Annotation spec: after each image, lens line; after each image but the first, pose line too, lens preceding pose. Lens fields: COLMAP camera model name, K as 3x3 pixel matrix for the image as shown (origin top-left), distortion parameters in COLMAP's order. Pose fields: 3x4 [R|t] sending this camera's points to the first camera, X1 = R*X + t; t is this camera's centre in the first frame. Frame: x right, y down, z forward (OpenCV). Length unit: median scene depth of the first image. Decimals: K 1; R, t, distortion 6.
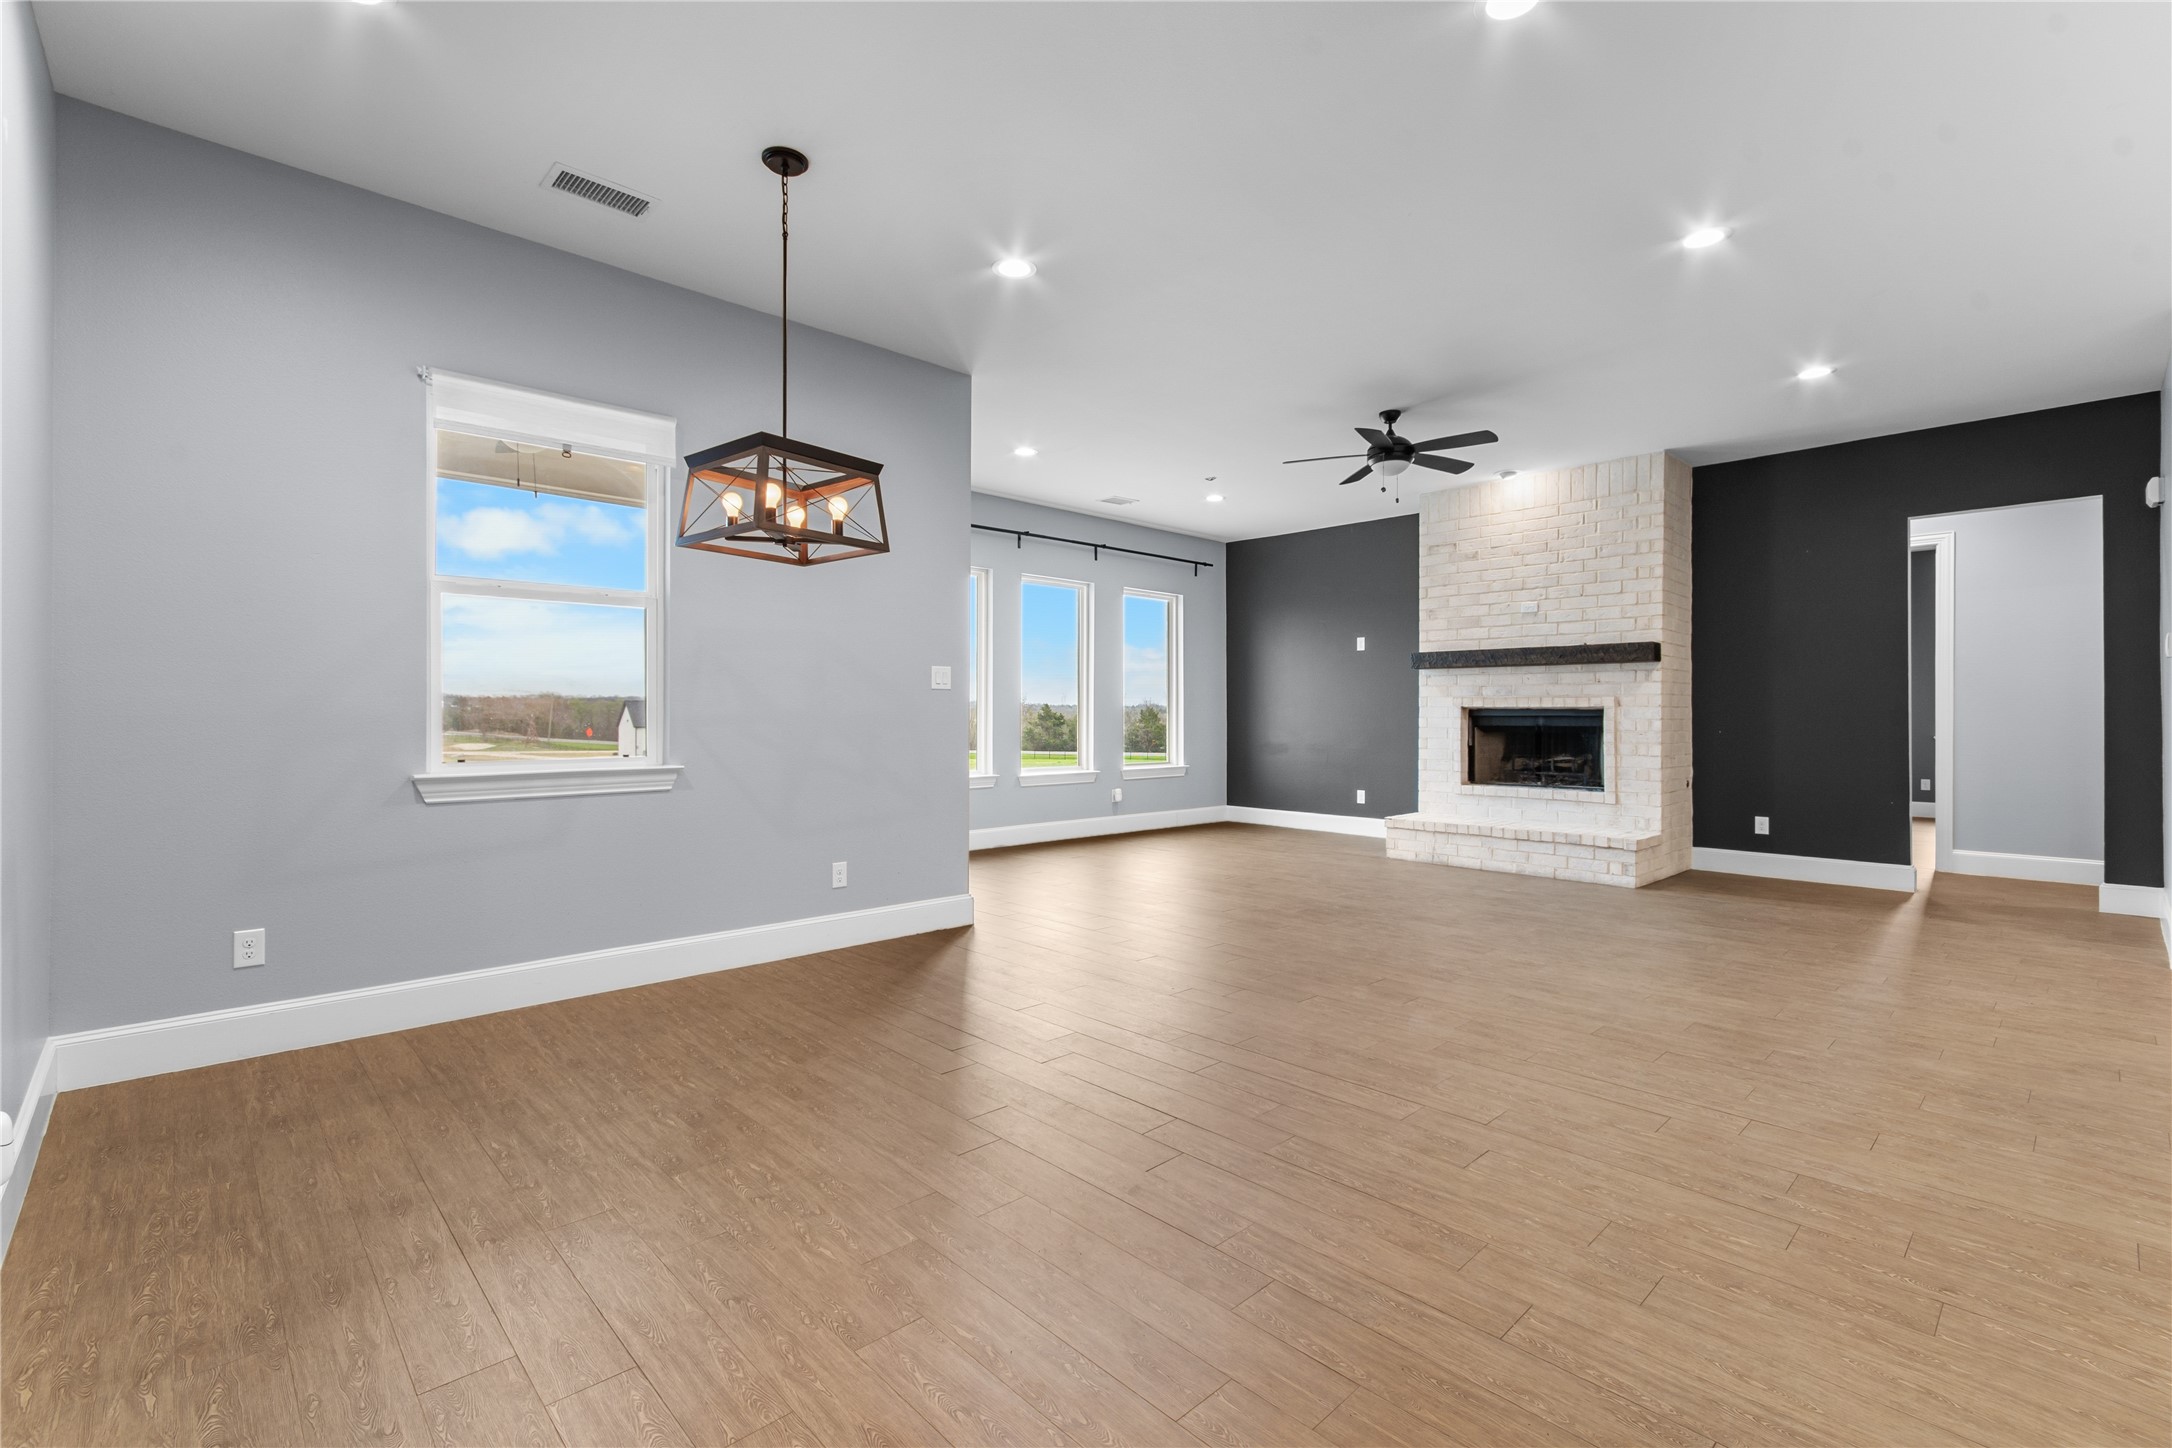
lens RADIAL K [[962.7, 0, 1099.9], [0, 962.7, 718.0], [0, 0, 1]] dist [0.004343, 0.001090]
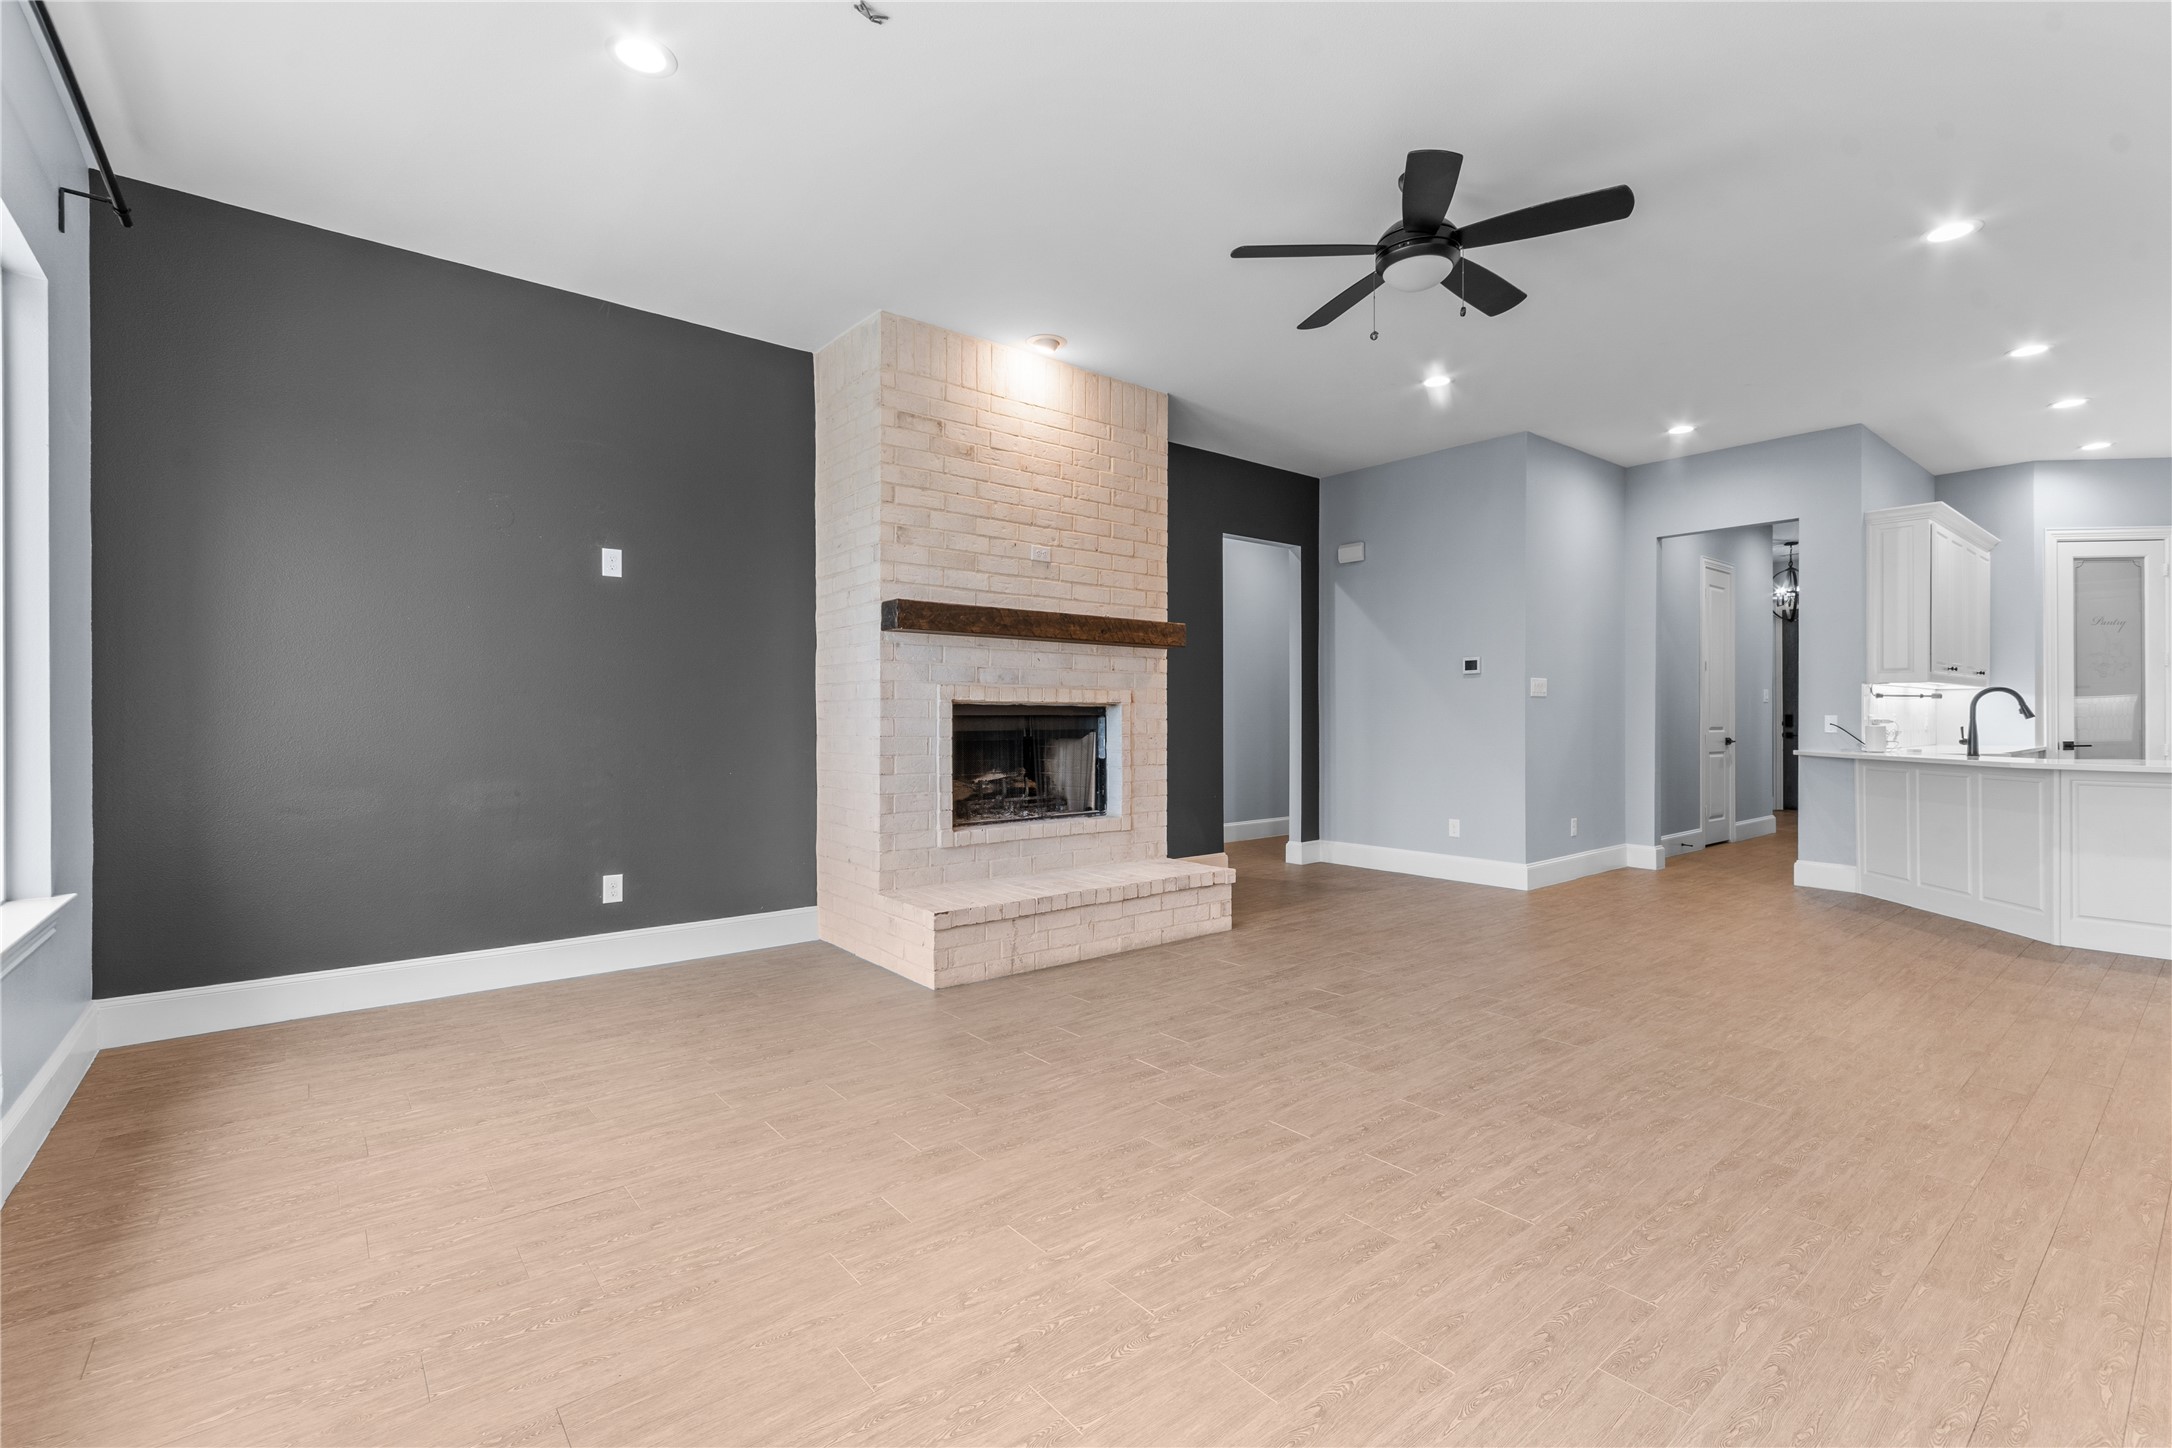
lens RADIAL K [[962.7, 0, 1082.3], [0, 962.7, 710.0], [0, 0, 1]] dist [0.004343, 0.001090]
pose [[0.083163, 0.004750, 0.996525, -0.242513], [0.003522, 0.999981, -0.005061, -0.002549], [-0.996530, 0.003931, 0.083145, 1.002375]]
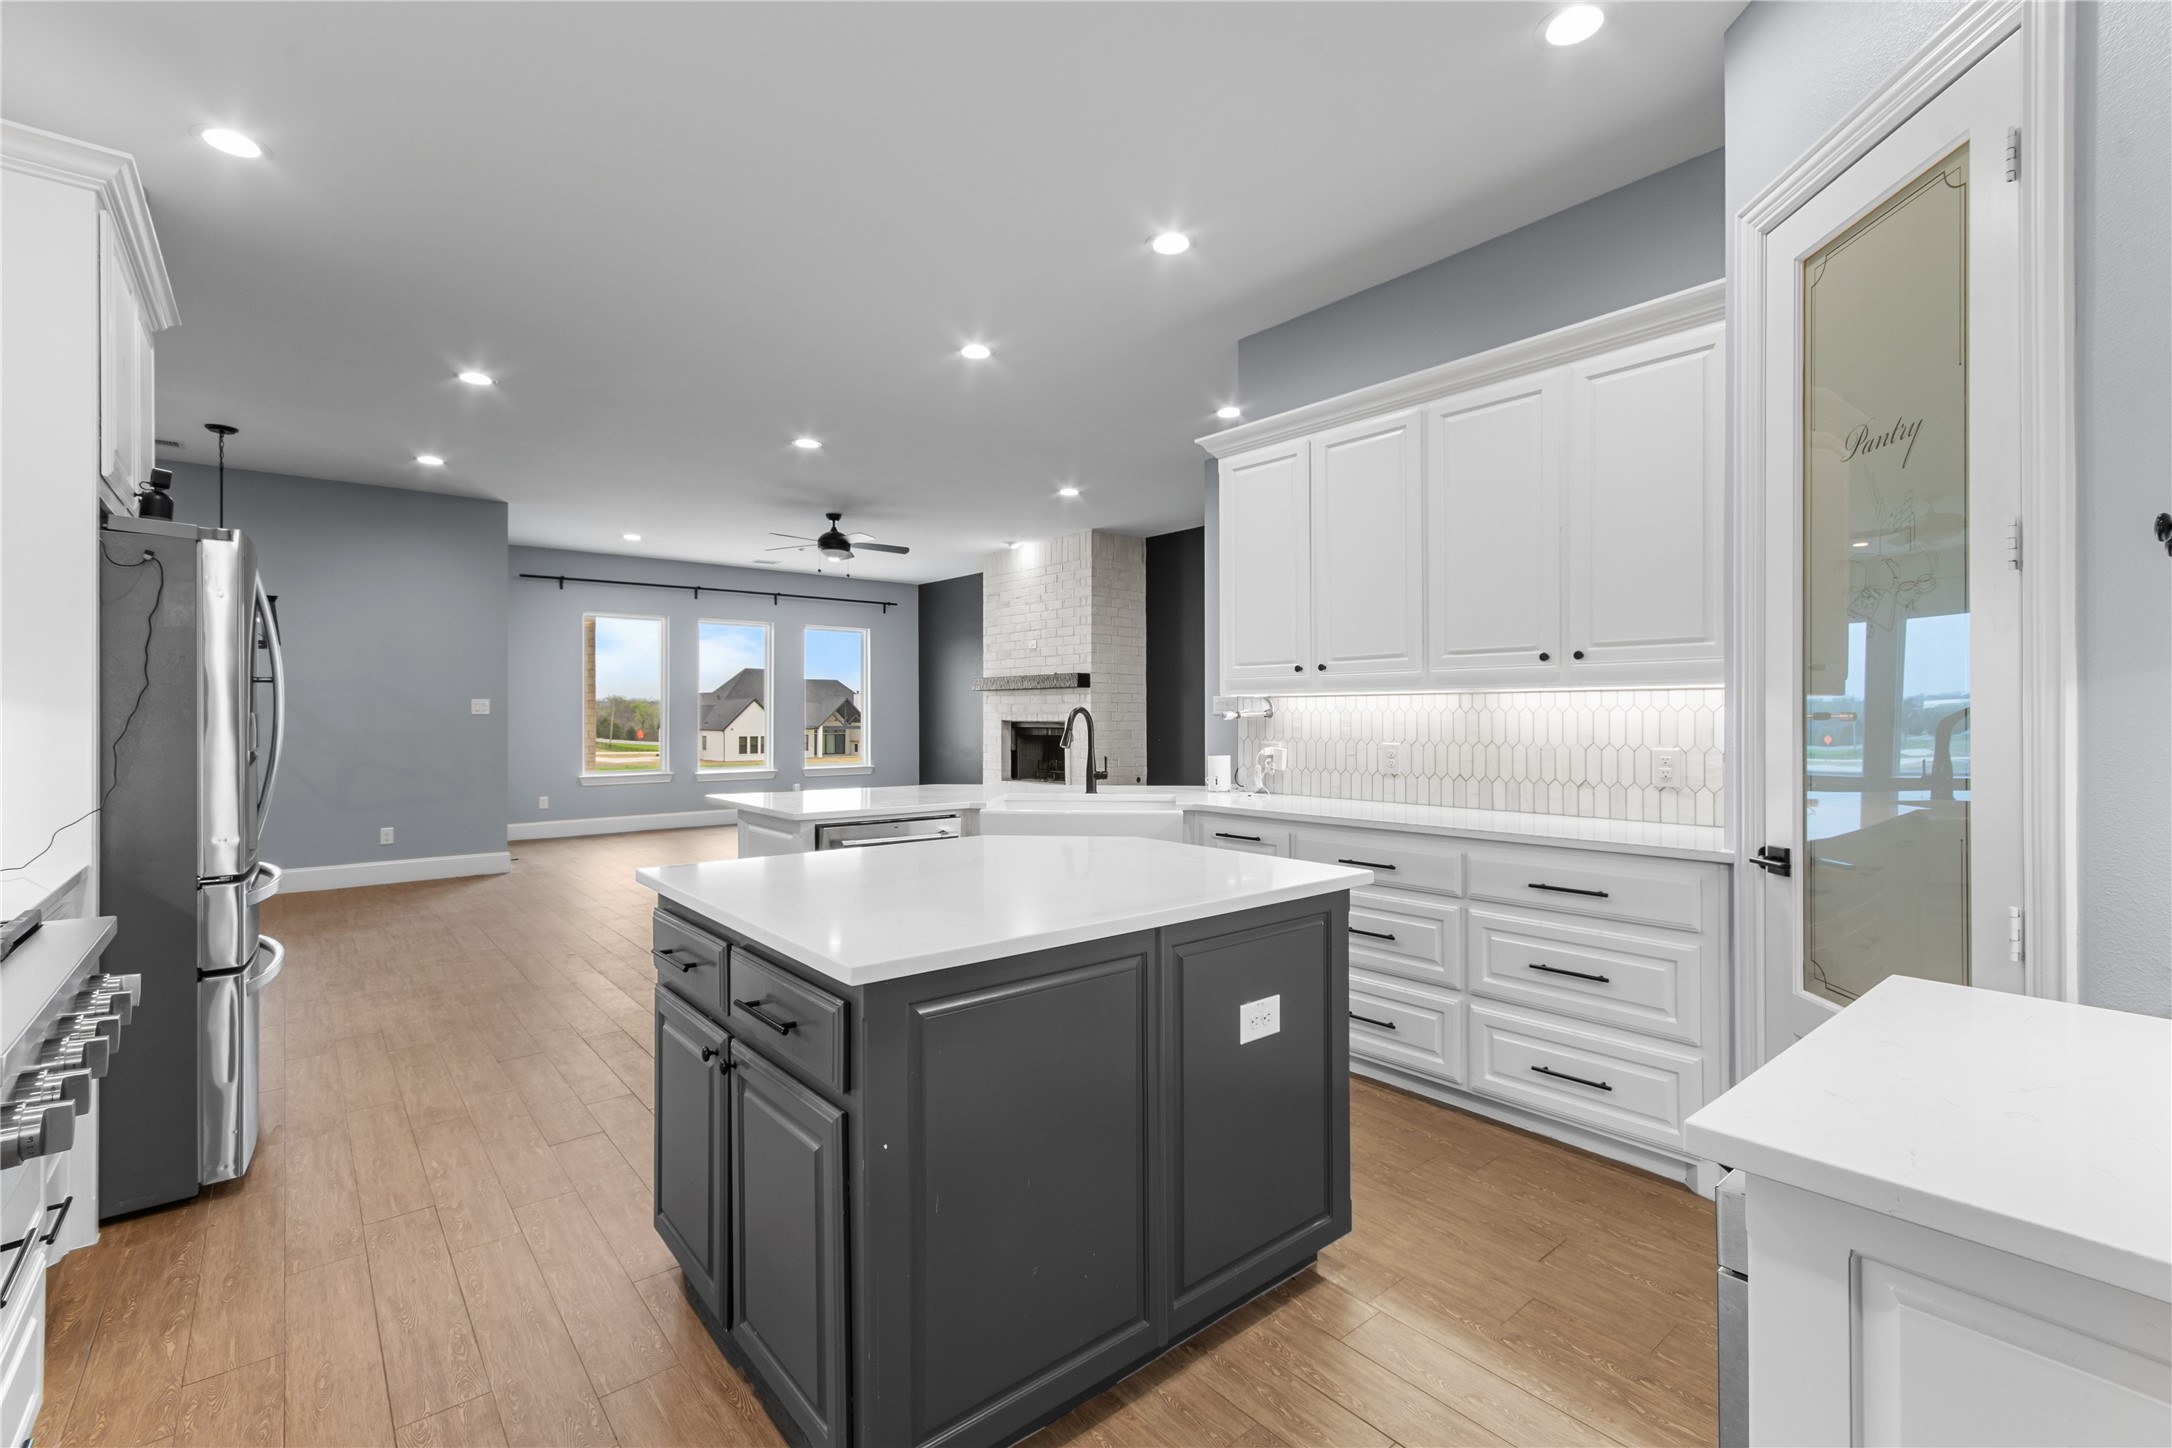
lens RADIAL K [[962.7, 0, 1095.0], [0, 962.7, 711.7], [0, 0, 1]] dist [0.004343, 0.001090]
pose [[0.997473, -0.003978, -0.070930, 0.681368], [0.003503, 0.999971, -0.006829, -0.016157], [0.070955, 0.006563, 0.997458, -0.325583]]
